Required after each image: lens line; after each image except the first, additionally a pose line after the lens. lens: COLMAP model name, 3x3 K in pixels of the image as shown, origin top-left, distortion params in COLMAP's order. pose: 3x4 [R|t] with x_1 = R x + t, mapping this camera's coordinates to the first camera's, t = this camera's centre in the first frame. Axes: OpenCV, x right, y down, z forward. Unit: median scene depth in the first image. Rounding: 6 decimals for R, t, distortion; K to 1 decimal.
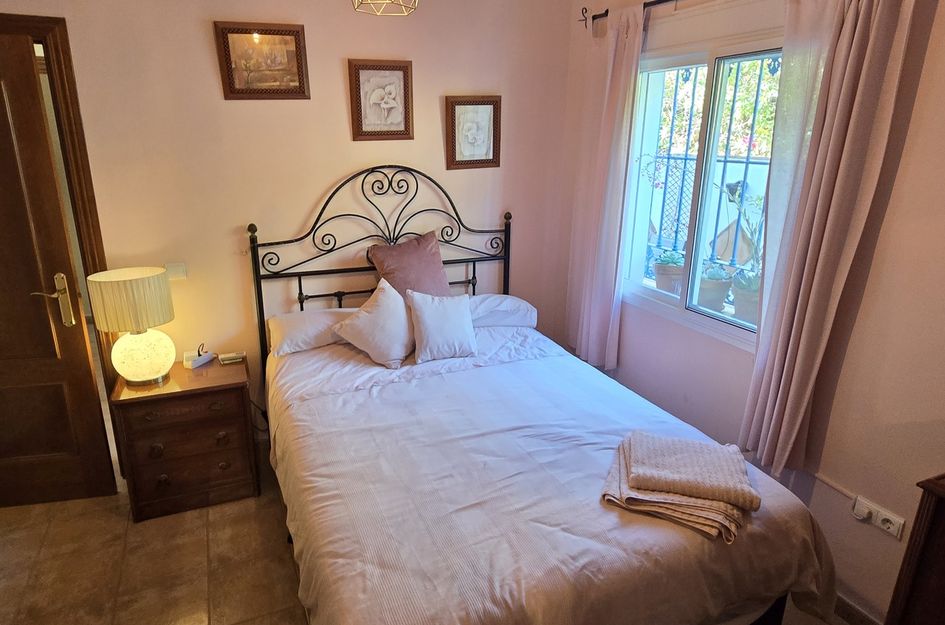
lens RADIAL K [[567.6, 0, 472.5], [0, 567.6, 312.5], [0, 0, 1]] dist [-0.005496, -0.001112]
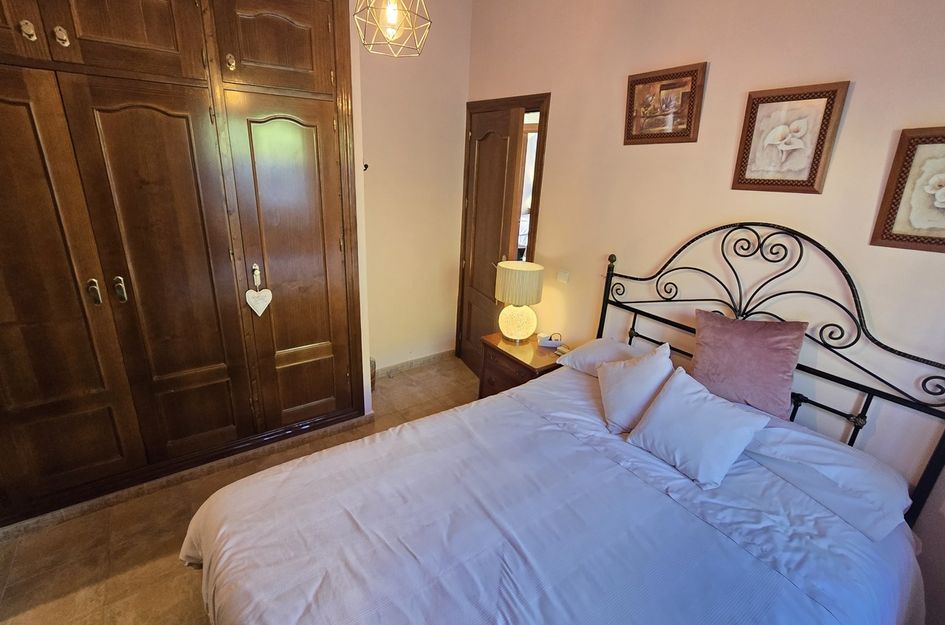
lens RADIAL K [[431.6, 0, 472.5], [0, 431.6, 312.5], [0, 0, 1]] dist [-0.002763, -0.000293]
pose [[0.199707, 0.324638, -0.924514, 0.376519], [-0.335804, 0.909059, 0.246673, -0.162355], [0.920517, 0.261193, 0.290561, 0.498242]]
